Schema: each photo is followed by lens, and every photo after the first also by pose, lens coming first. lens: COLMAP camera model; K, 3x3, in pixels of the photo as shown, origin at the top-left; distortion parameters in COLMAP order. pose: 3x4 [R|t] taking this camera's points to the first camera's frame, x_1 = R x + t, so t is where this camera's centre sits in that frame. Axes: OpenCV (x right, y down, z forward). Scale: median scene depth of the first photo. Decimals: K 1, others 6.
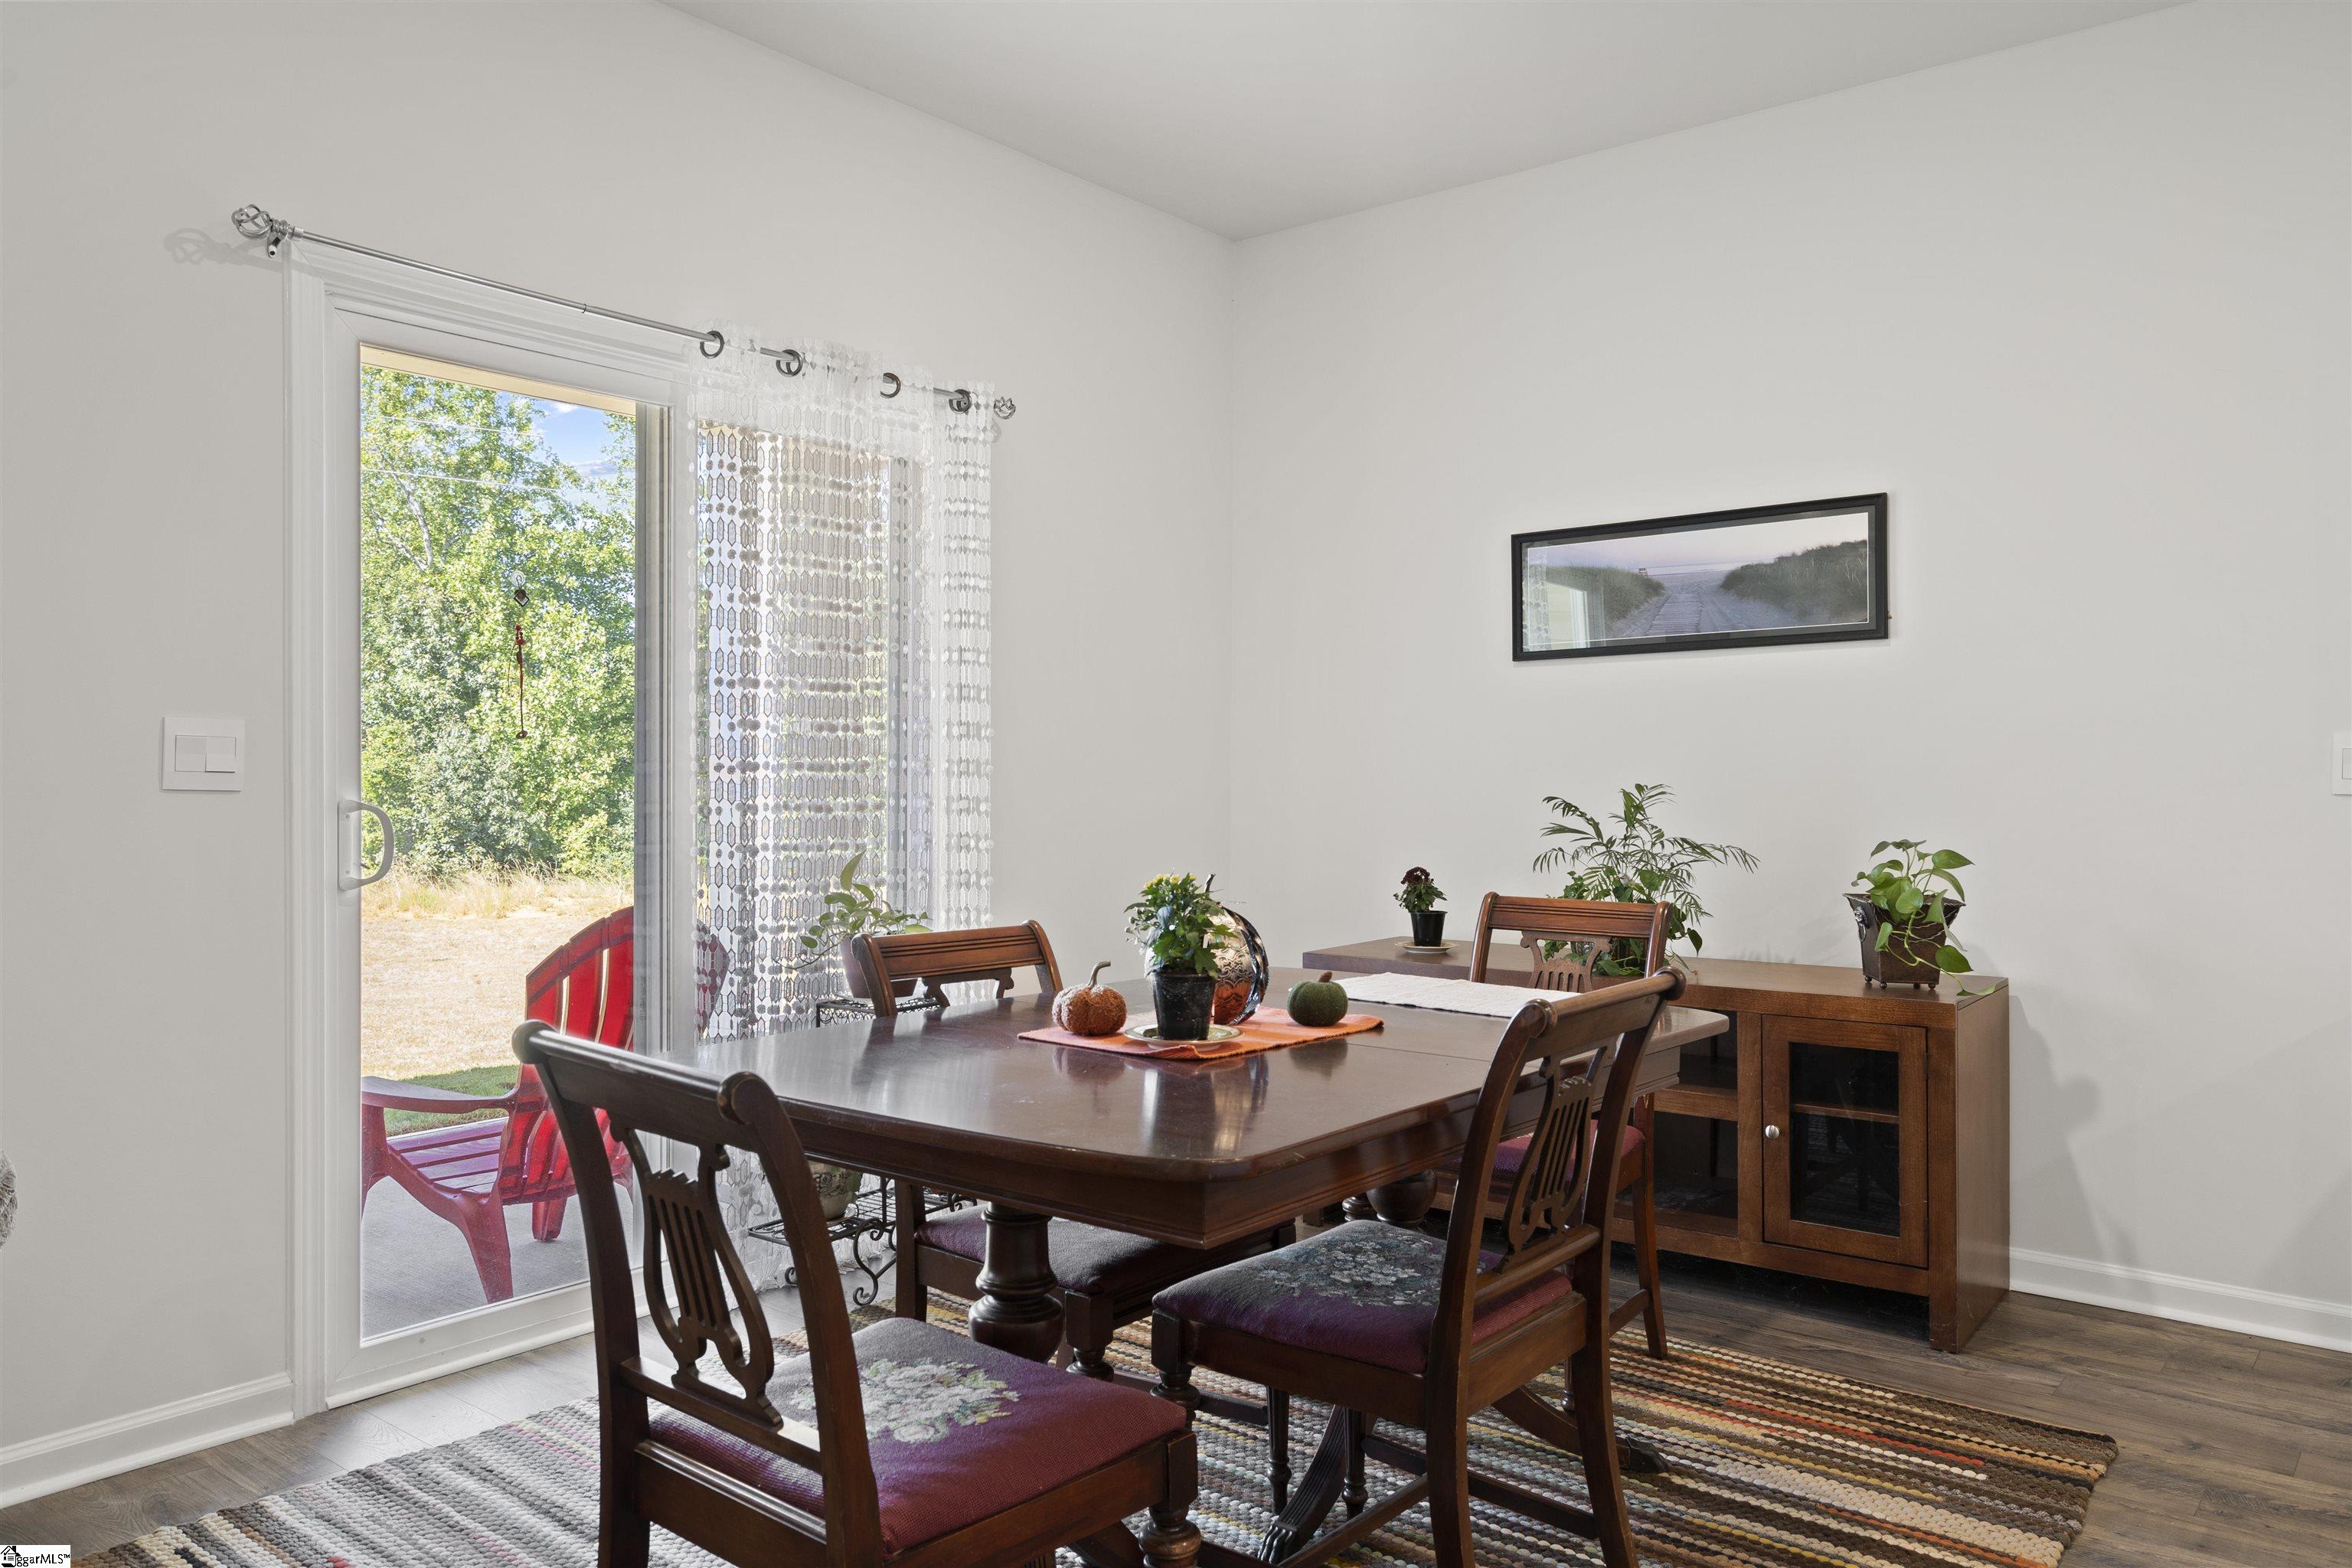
lens RADIAL K [[1630.0, 0, 1185.8], [0, 1630.0, 780.0], [0, 0, 1]] dist [0.008701, -0.003681]
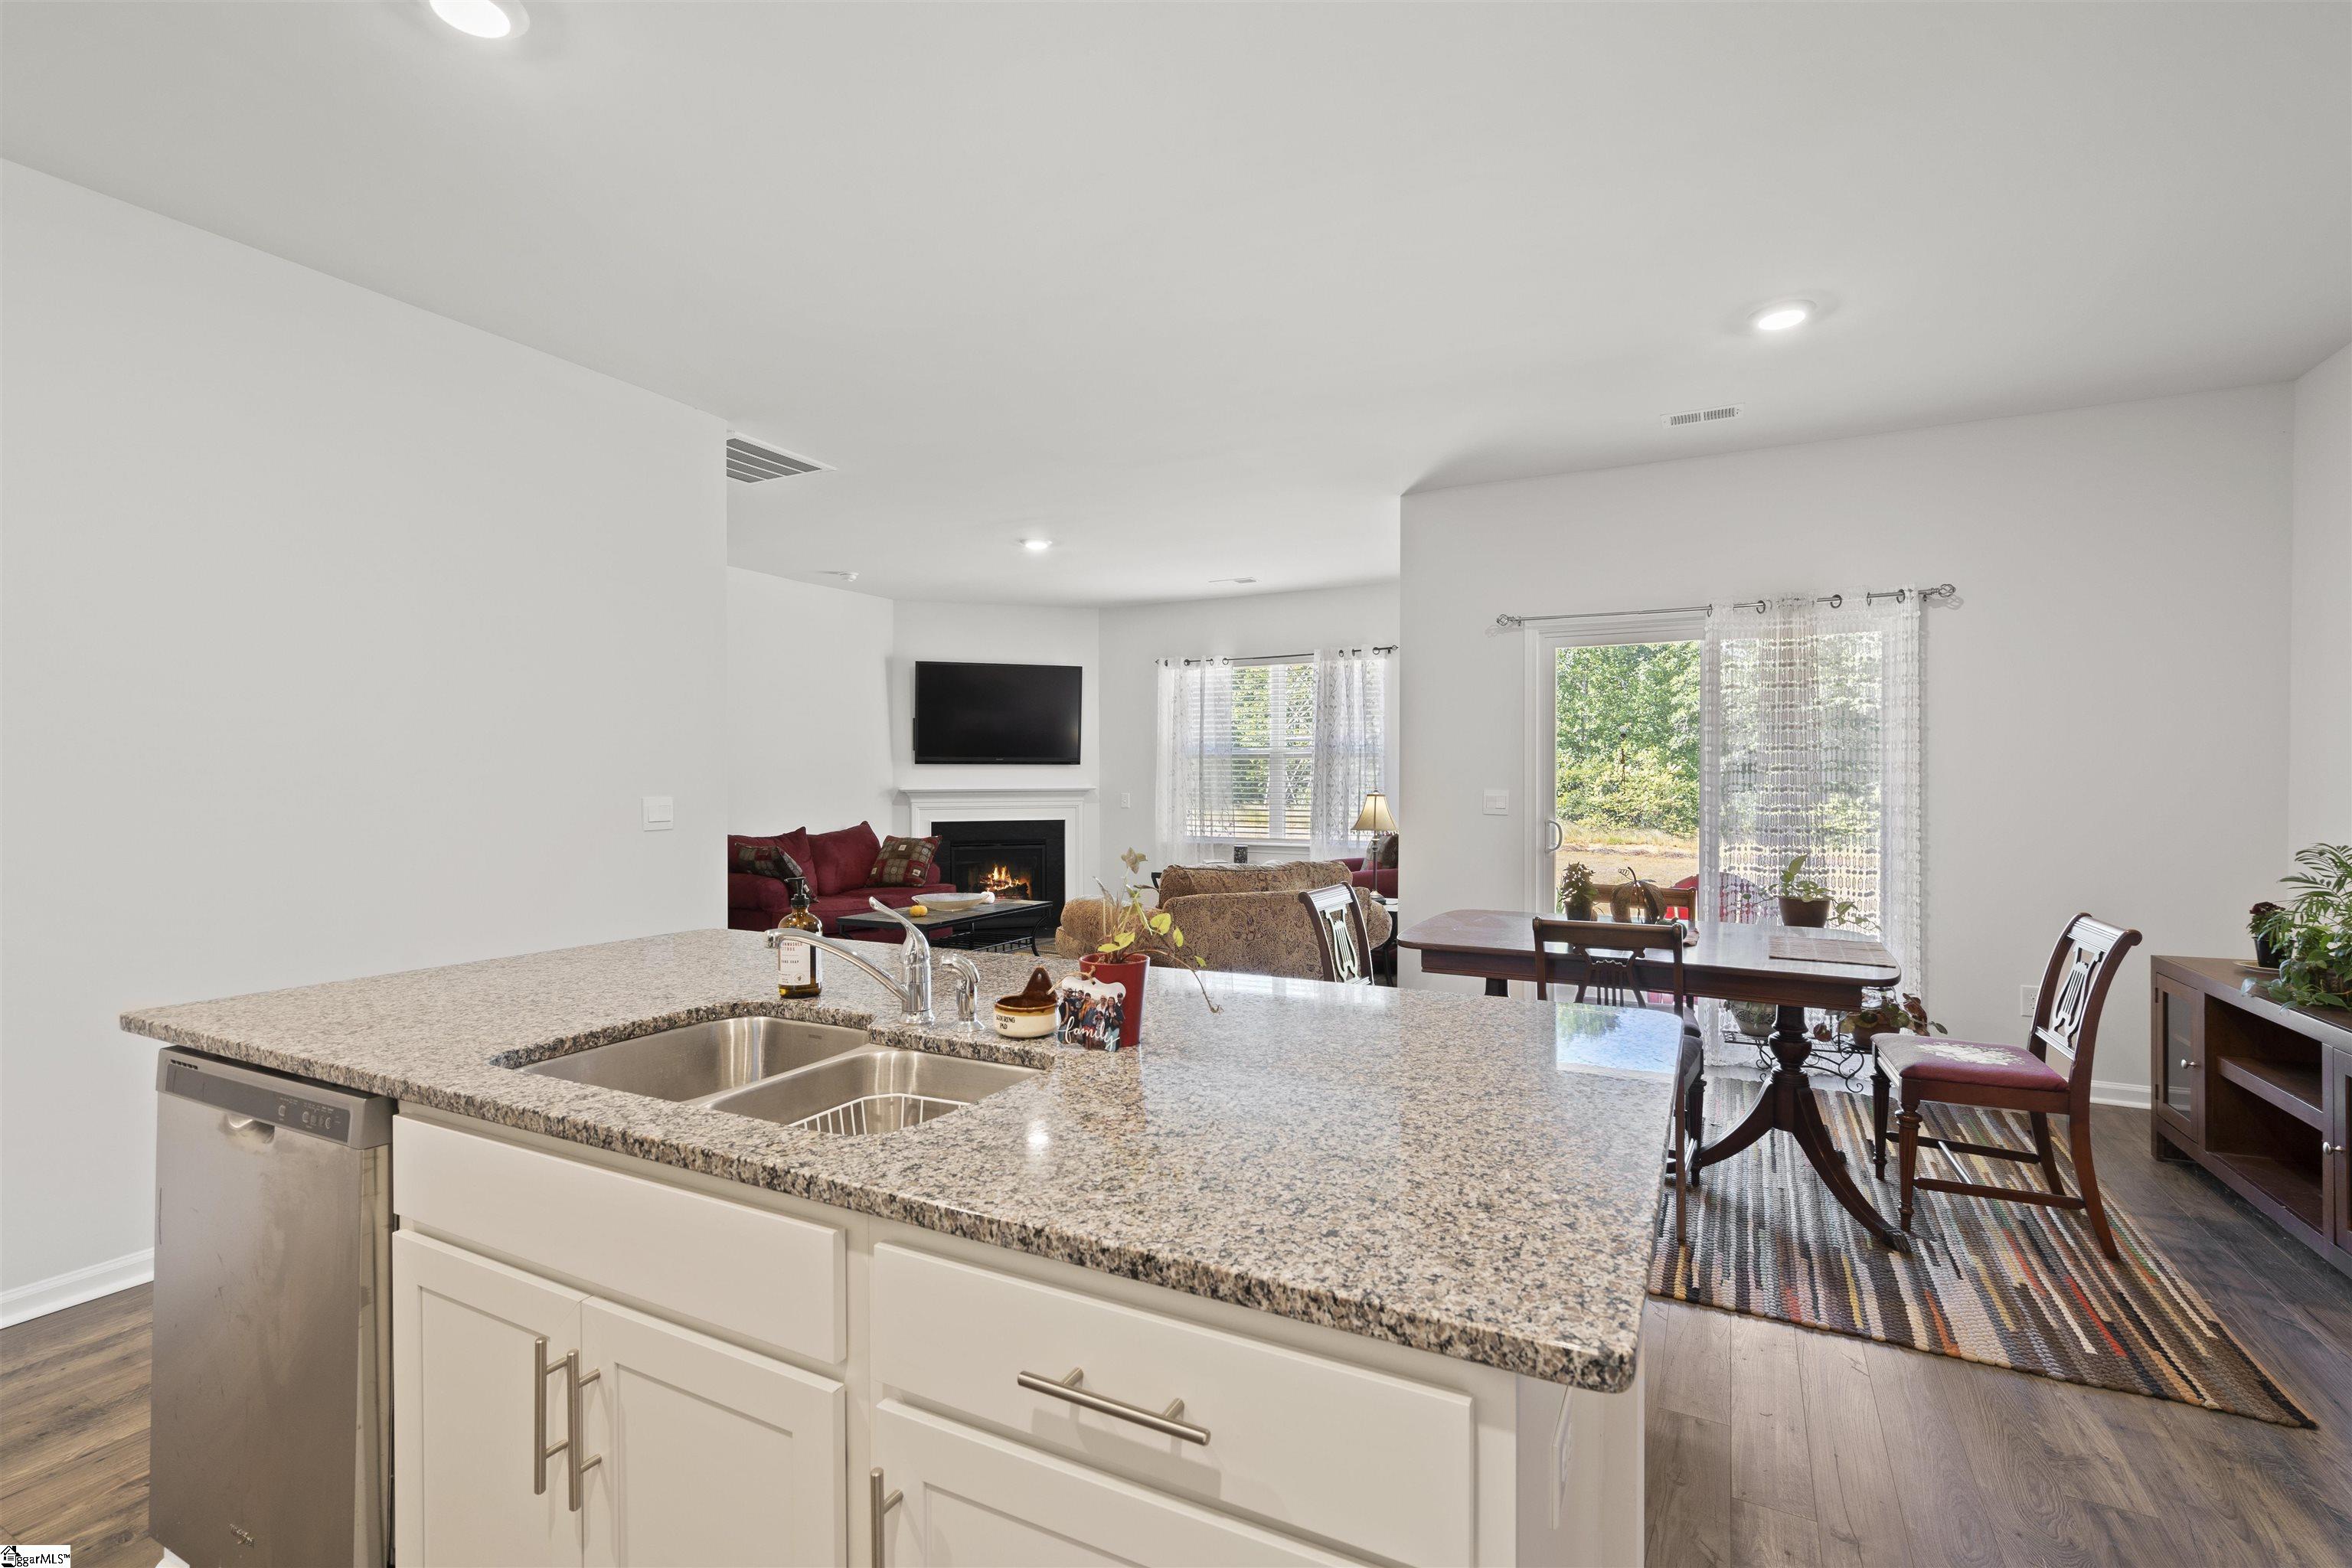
lens RADIAL K [[1068.5, 0, 1187.9], [0, 1068.5, 784.6], [0, 0, 1]] dist [-0.001105, 0.001404]
pose [[0.205014, 0.005788, -0.978742, 1.150774], [-0.003398, 0.999981, 0.005202, -0.054832], [0.978753, 0.002259, 0.205030, 0.059107]]
